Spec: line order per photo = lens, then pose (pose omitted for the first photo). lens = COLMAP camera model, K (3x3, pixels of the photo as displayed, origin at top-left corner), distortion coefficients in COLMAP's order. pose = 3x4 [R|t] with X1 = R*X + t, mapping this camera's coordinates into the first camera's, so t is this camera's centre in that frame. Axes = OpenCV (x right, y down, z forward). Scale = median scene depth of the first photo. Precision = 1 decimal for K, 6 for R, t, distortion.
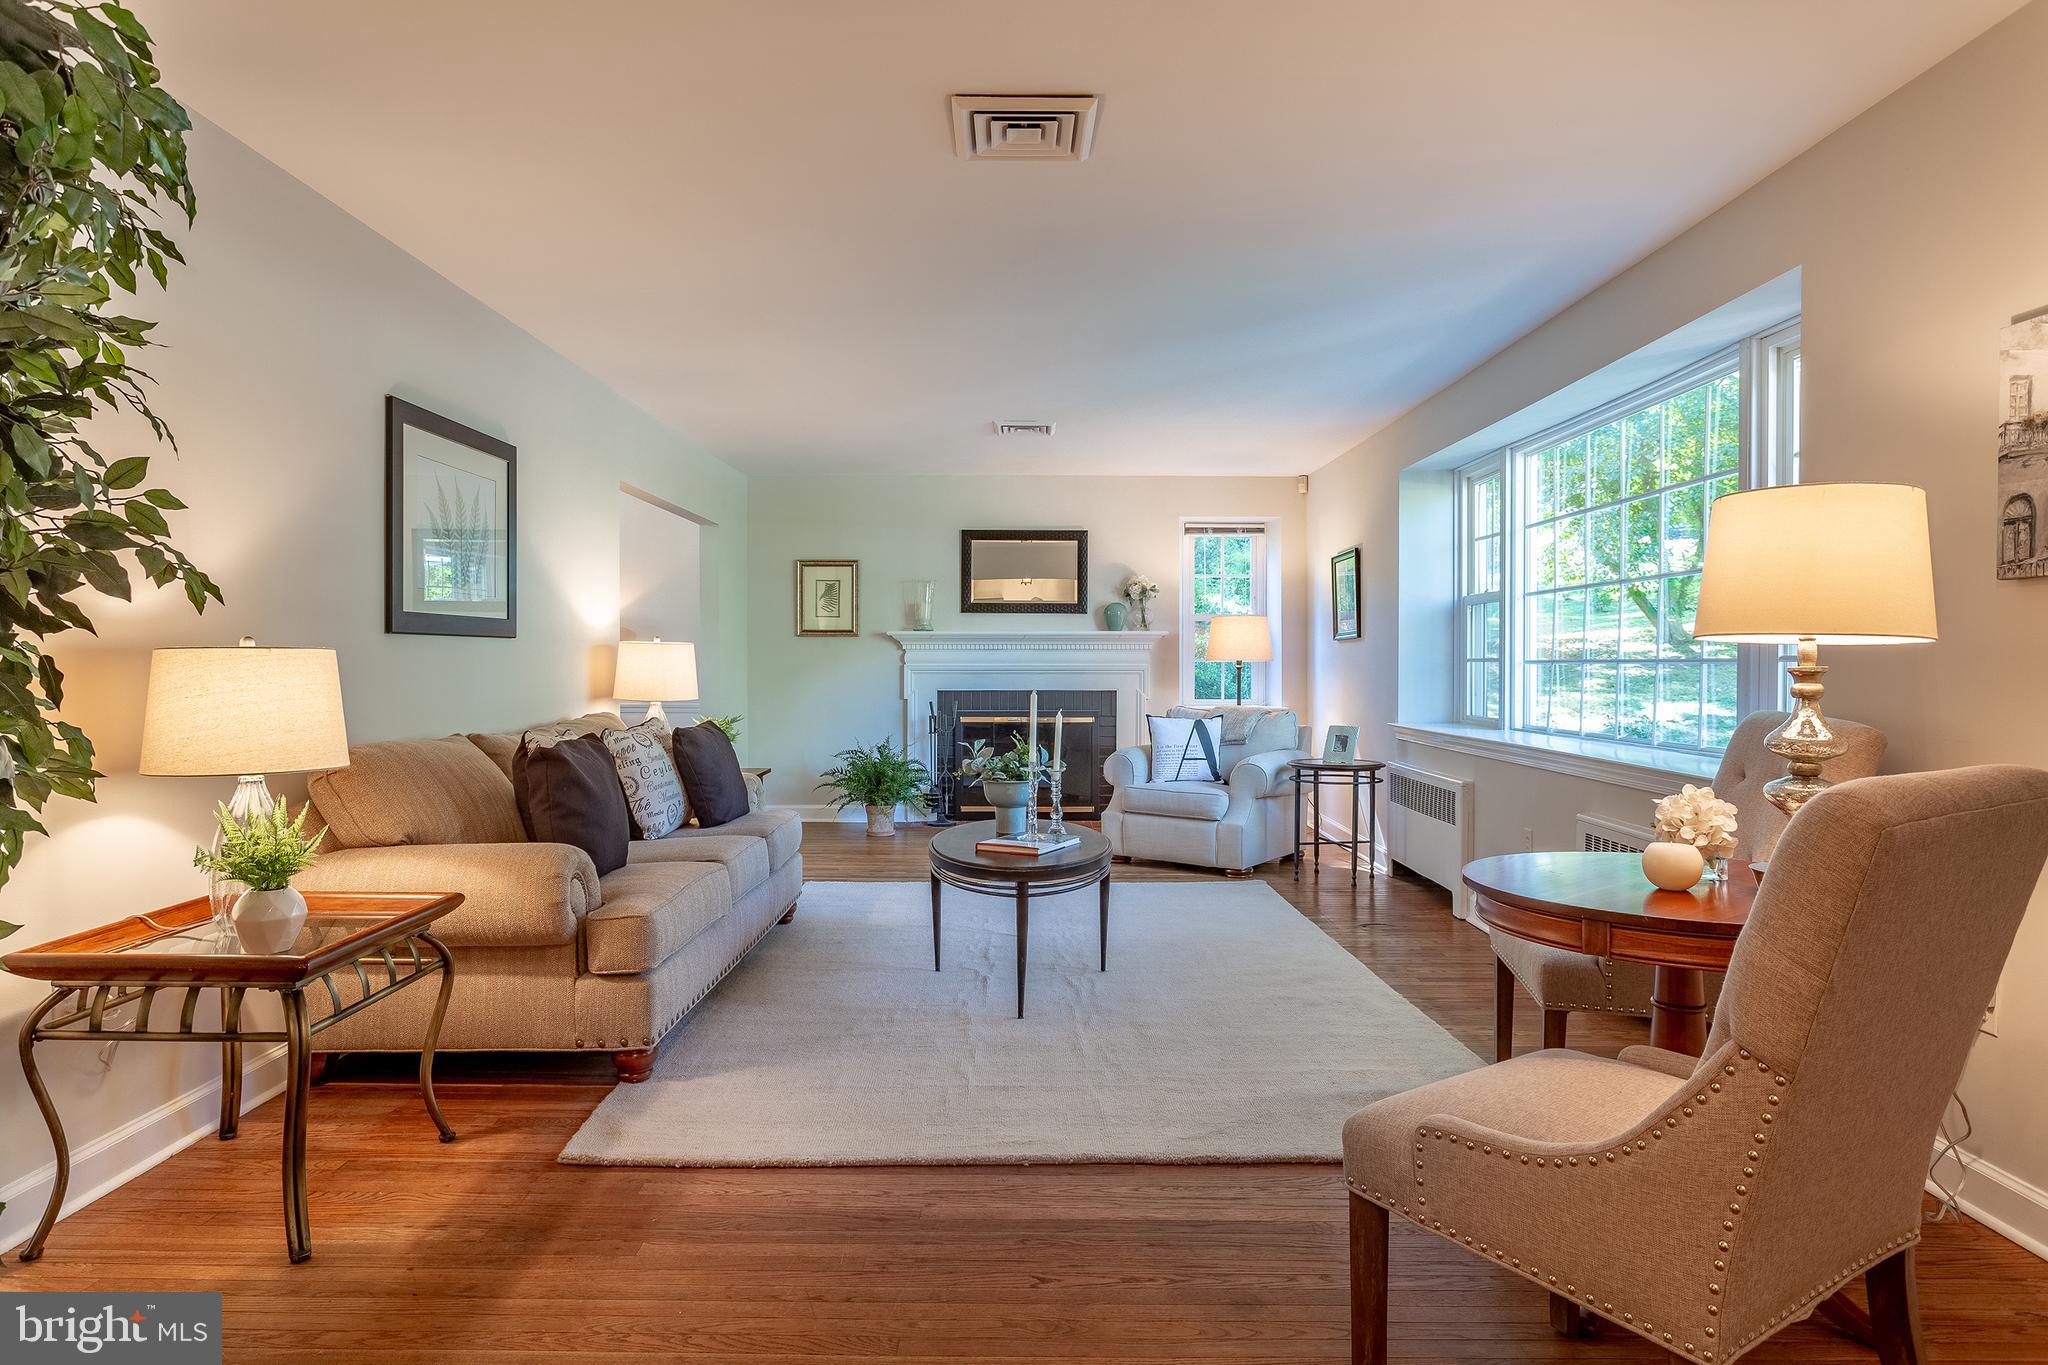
lens RADIAL K [[1182.0, 0, 1019.1], [0, 1182.0, 668.4], [0, 0, 1]] dist [-0.017023, 0.010910]
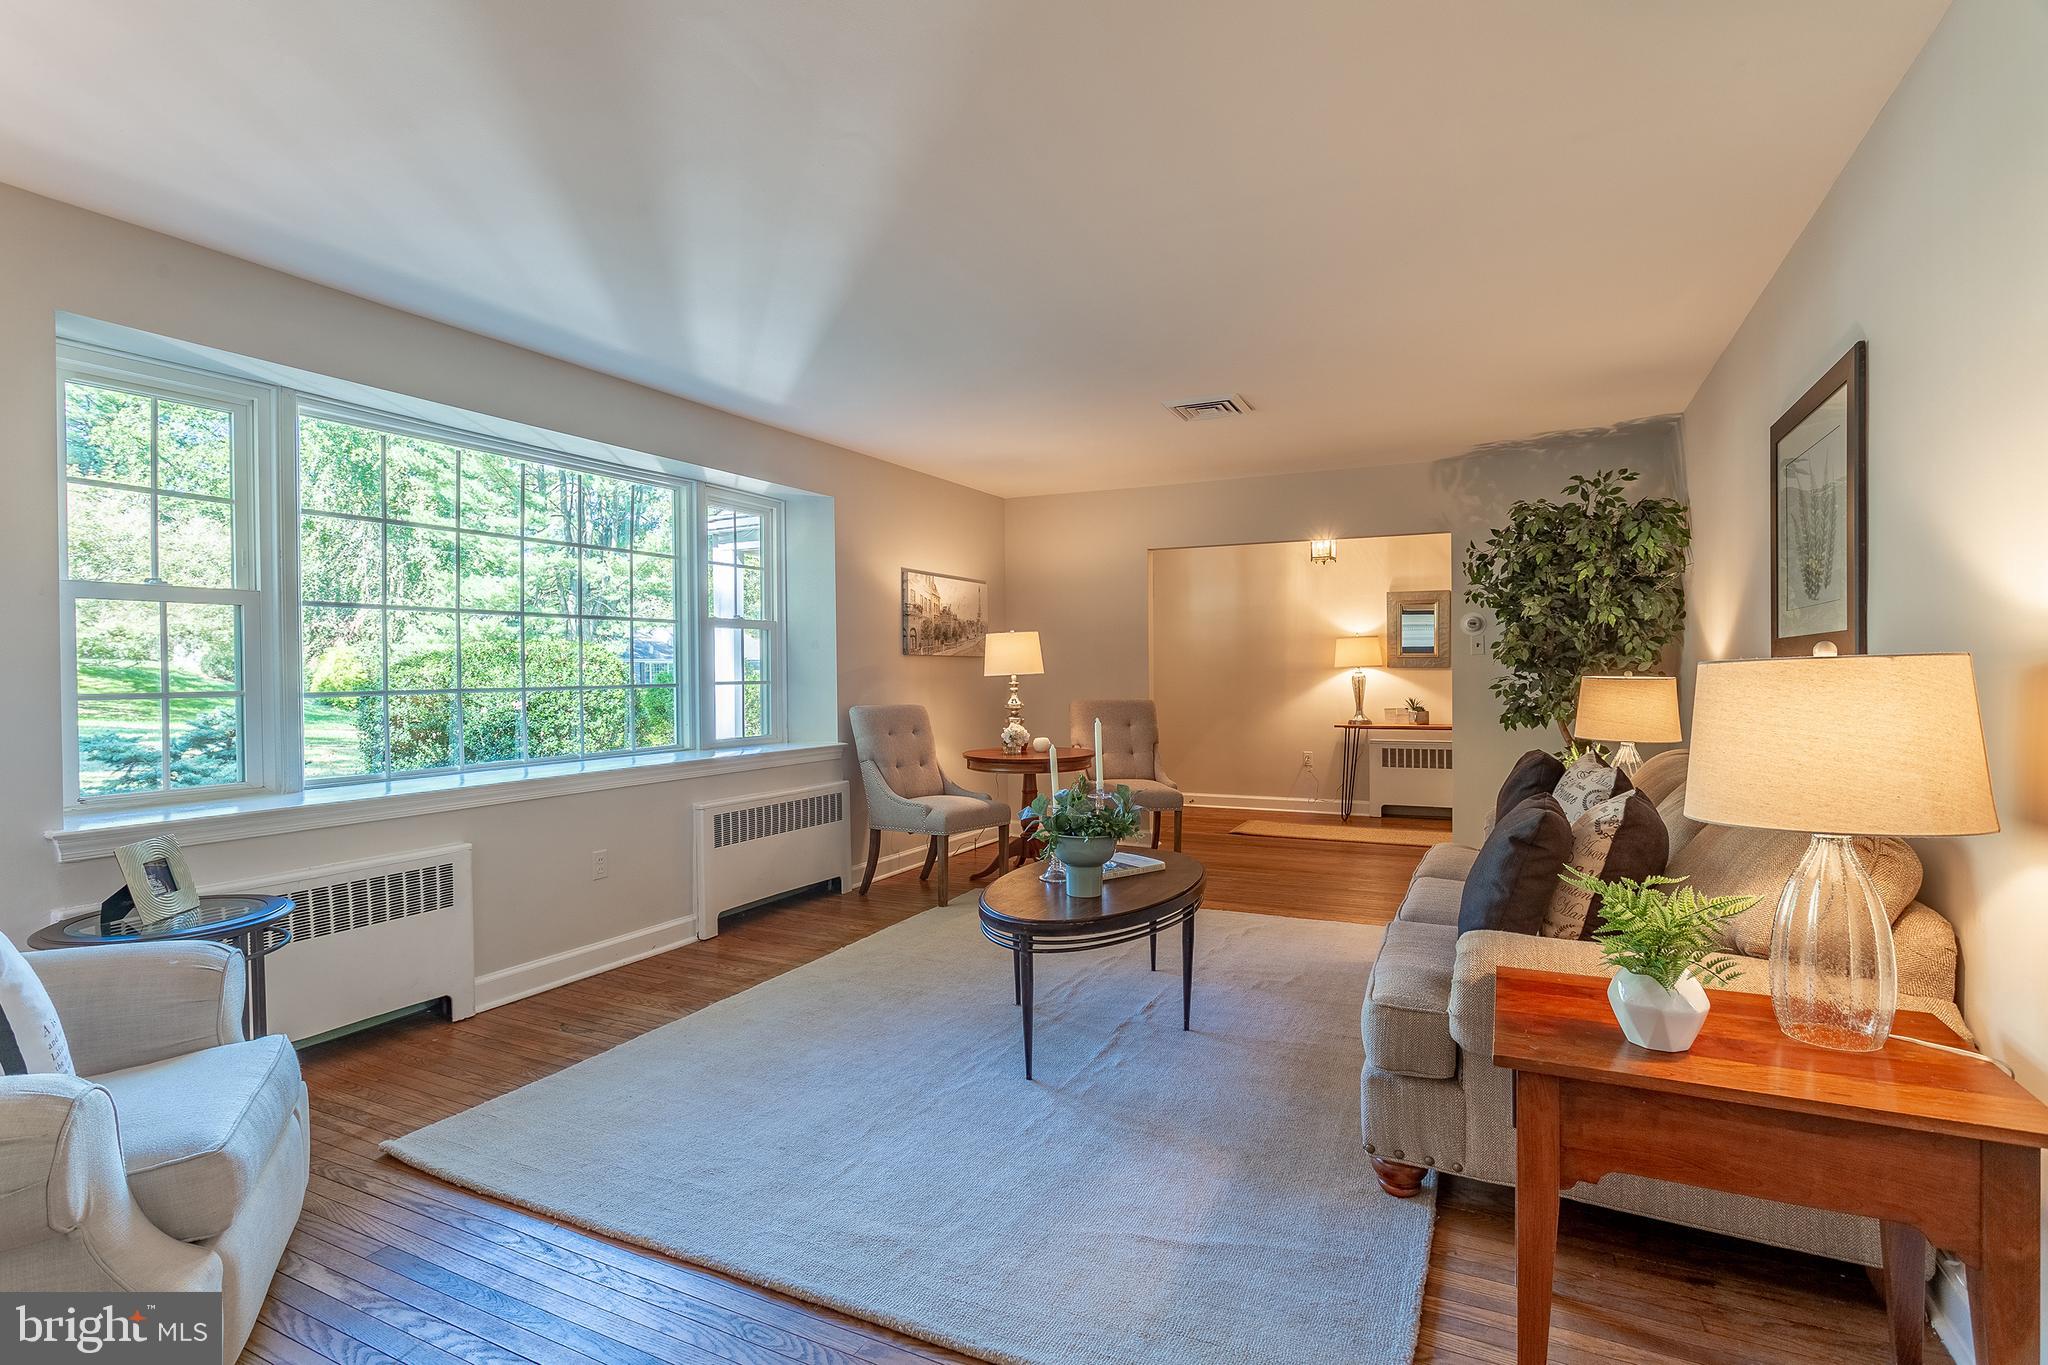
lens RADIAL K [[971.8, 0, 1027.6], [0, 971.8, 673.9], [0, 0, 1]] dist [-0.001007, 0.000078]
pose [[-0.899523, -0.000938, 0.436872, -0.407522], [0.004684, 0.999919, 0.011792, -0.040821], [-0.436848, 0.012654, -0.899446, 2.368751]]
